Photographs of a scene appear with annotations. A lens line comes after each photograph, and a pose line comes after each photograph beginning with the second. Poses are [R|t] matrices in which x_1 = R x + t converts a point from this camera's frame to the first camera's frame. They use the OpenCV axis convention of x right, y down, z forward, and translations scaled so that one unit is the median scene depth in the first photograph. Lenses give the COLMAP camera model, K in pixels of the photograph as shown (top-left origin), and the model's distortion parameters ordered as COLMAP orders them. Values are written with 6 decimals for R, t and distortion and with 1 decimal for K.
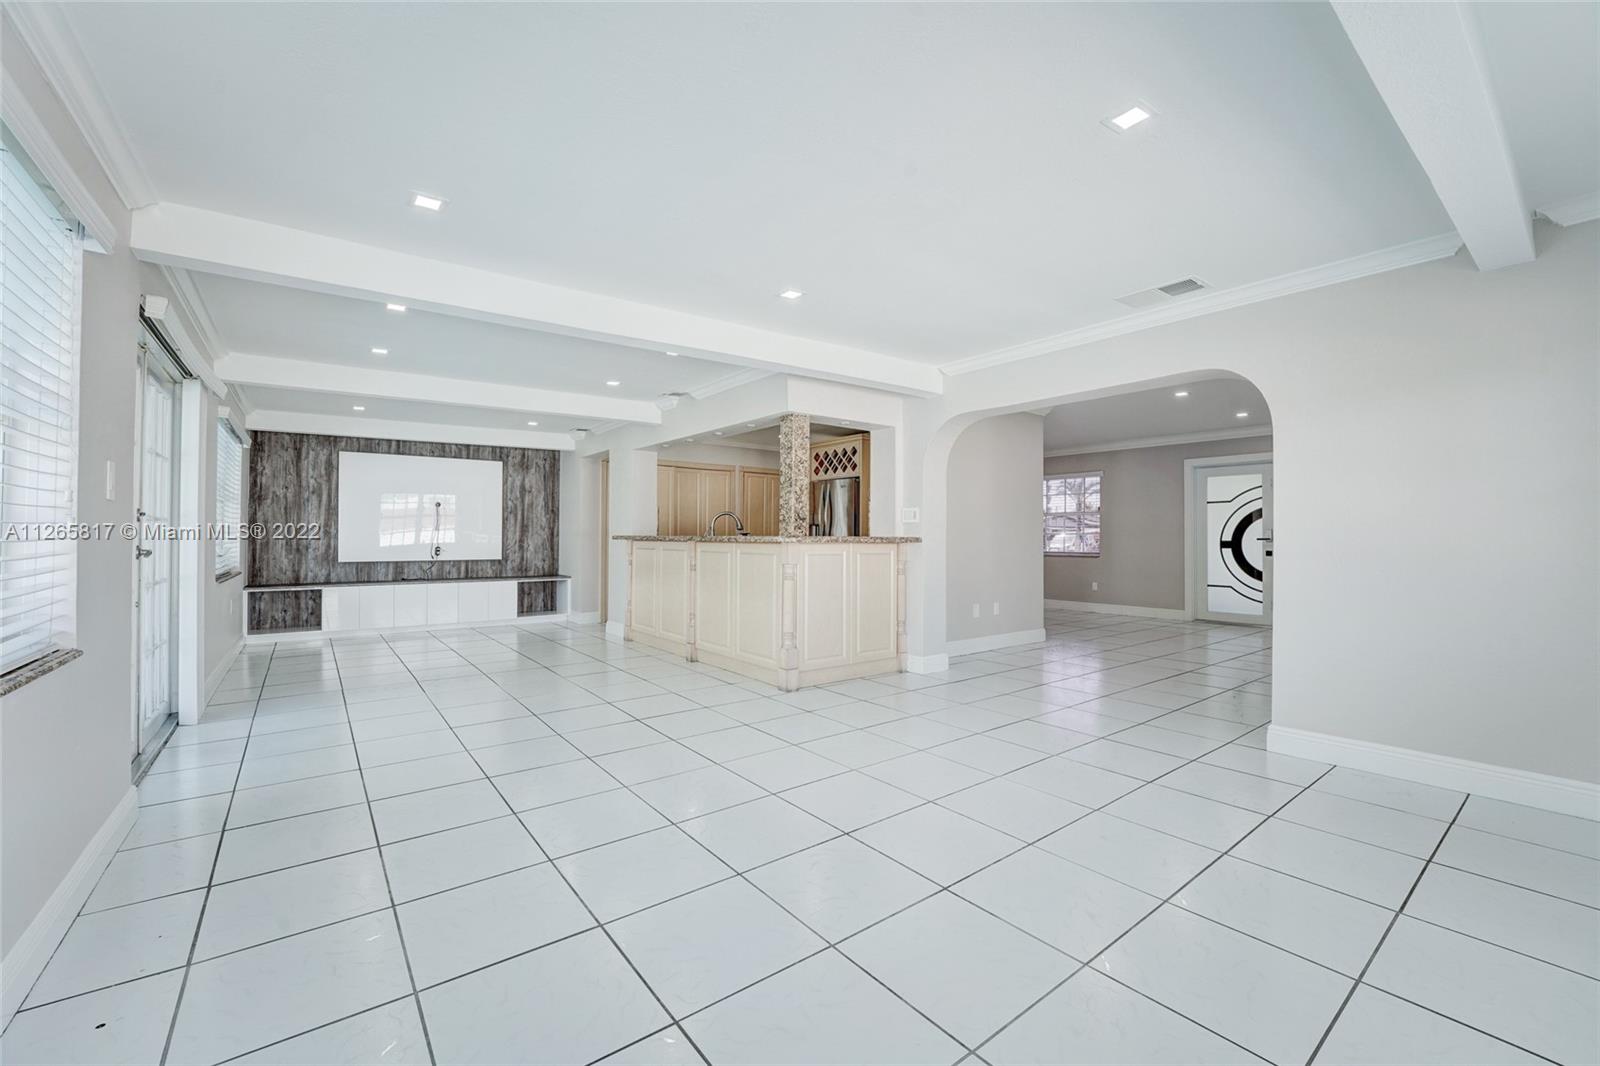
lens RADIAL K [[652.2, 0, 796.1], [0, 652.2, 535.3], [0, 0, 1]] dist [-0.016812, -0.000051]
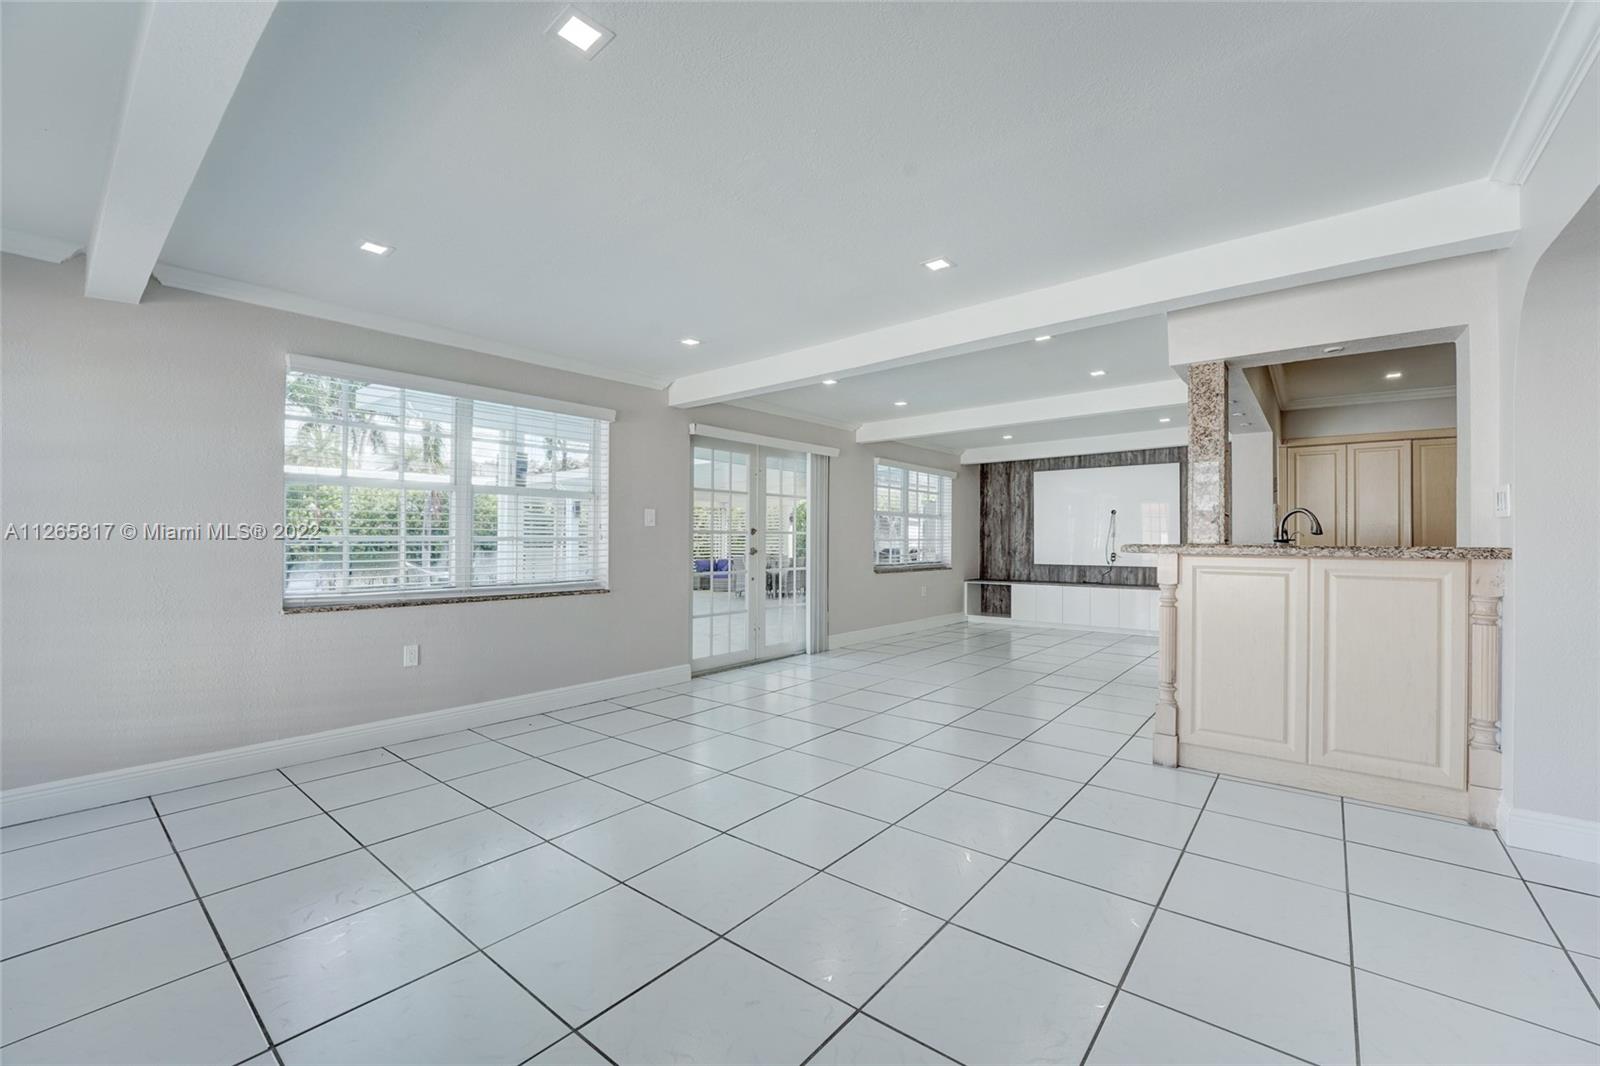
lens RADIAL K [[652.2, 0, 796.1], [0, 652.2, 535.3], [0, 0, 1]] dist [-0.016812, -0.000051]
pose [[0.241650, -0.007893, -0.970331, 0.363735], [-0.001049, 0.999964, -0.008395, -0.001274], [0.970363, 0.003046, 0.241633, 0.282127]]
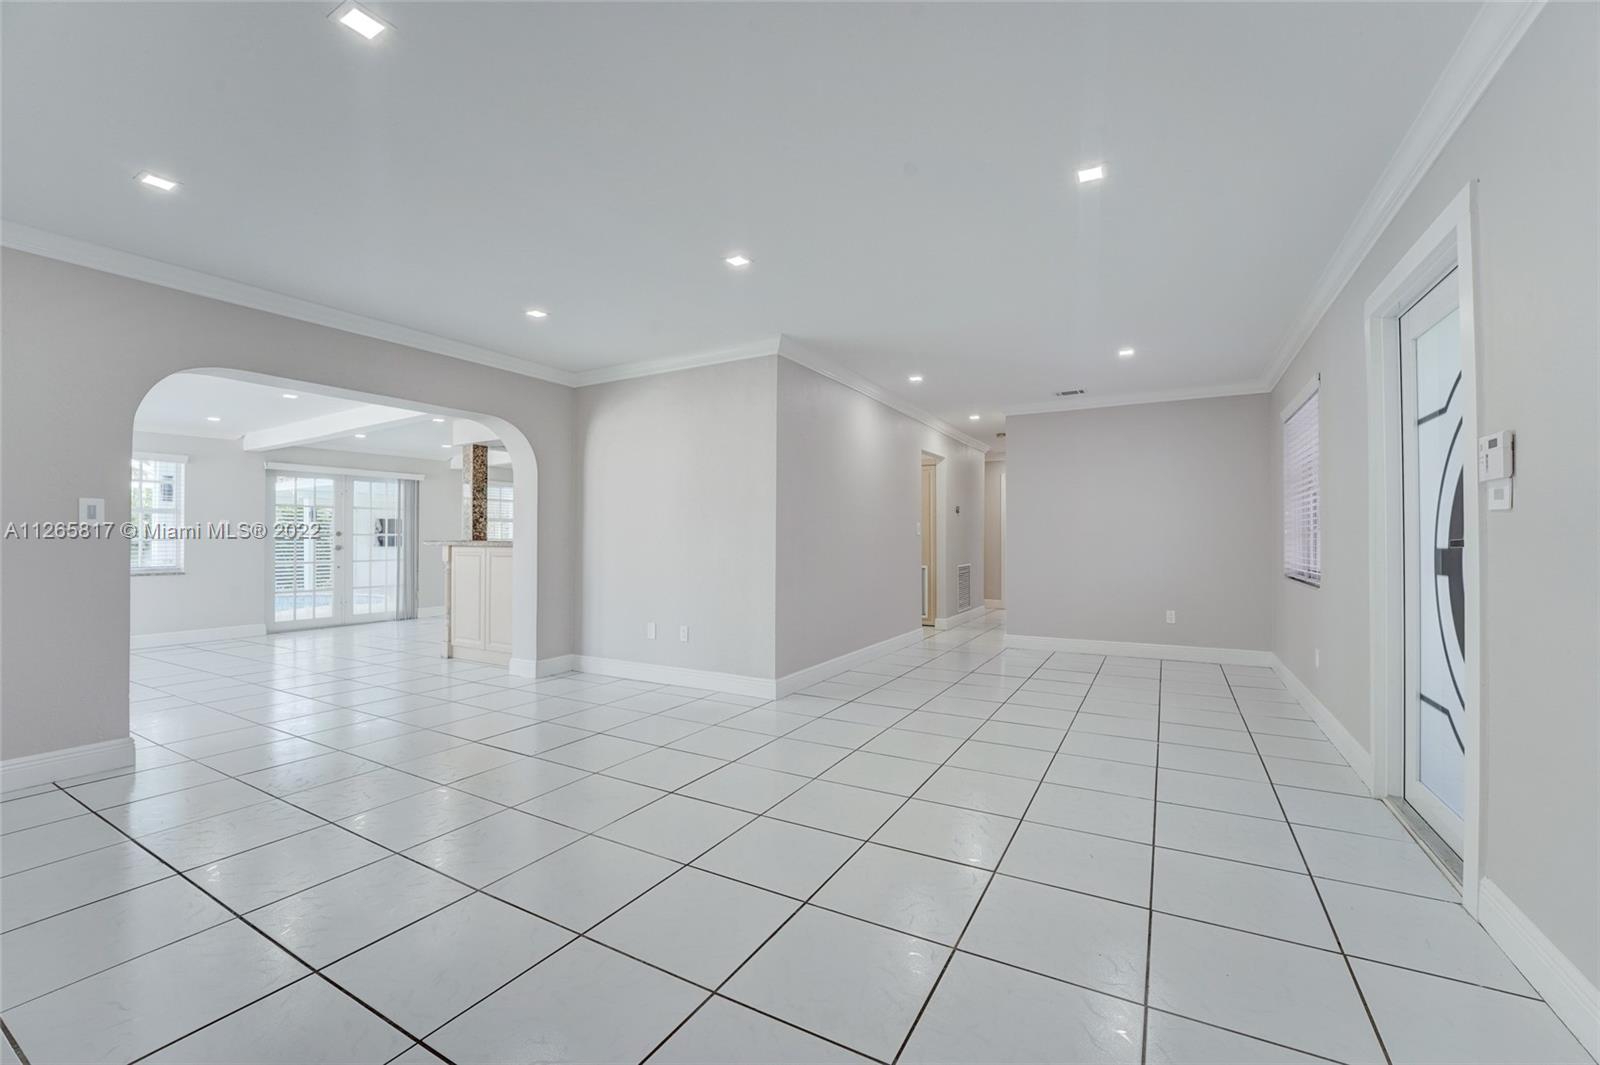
lens RADIAL K [[652.2, 0, 796.1], [0, 652.2, 534.8], [0, 0, 1]] dist [-0.016812, -0.000051]
pose [[0.391072, -0.011311, -0.920290, 0.943932], [0.003328, 0.999935, -0.010876, 0.003862], [0.920354, 0.001191, 0.391085, 0.723984]]
